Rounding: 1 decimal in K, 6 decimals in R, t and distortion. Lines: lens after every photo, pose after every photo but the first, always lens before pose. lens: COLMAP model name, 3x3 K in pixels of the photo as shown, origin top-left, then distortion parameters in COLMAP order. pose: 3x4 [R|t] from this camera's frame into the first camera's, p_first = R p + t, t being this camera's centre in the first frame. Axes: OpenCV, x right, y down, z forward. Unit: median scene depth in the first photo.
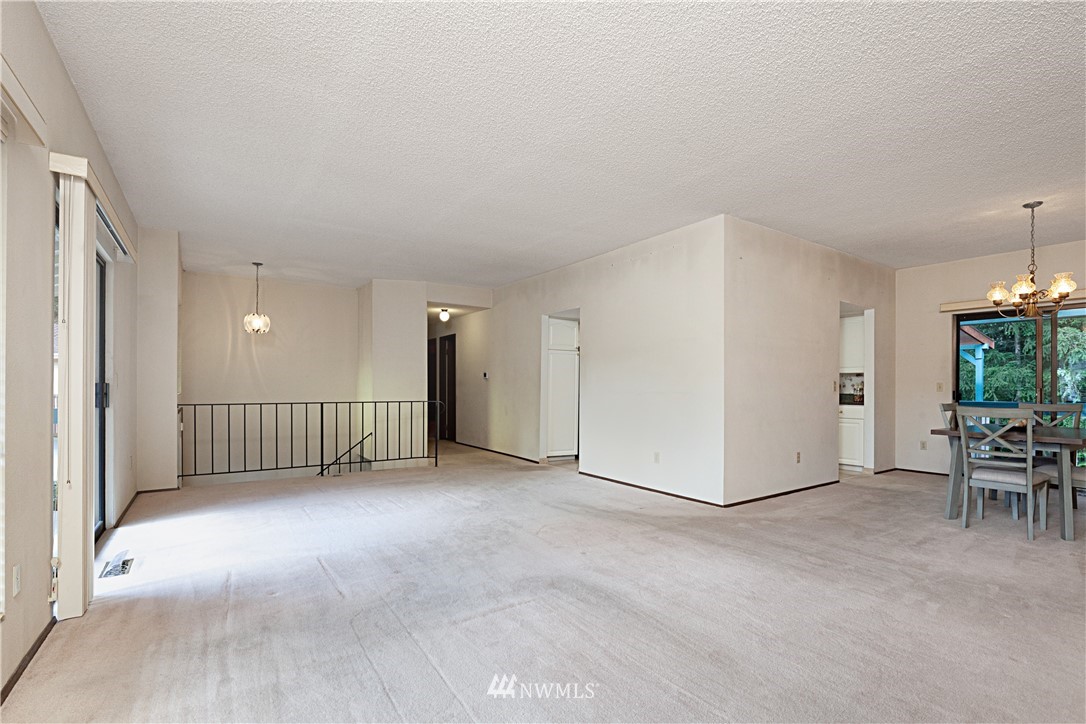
lens RADIAL K [[492.0, 0, 574.0], [0, 492.0, 383.1], [0, 0, 1]] dist [0.014010, 0.000556]
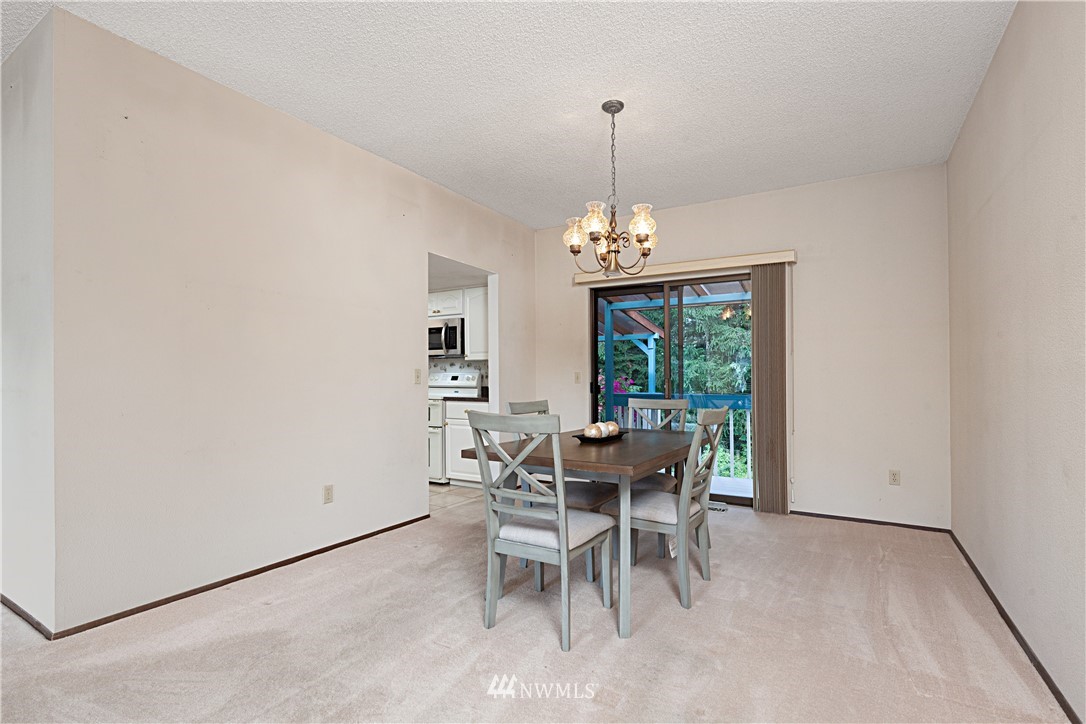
lens RADIAL K [[492.0, 0, 539.5], [0, 492.0, 367.6], [0, 0, 1]] dist [0.014010, 0.000556]
pose [[0.930270, 0.005039, 0.366841, 0.391661], [0.000895, 0.999872, -0.016004, 0.004751], [-0.366875, 0.015217, 0.930146, 0.281815]]
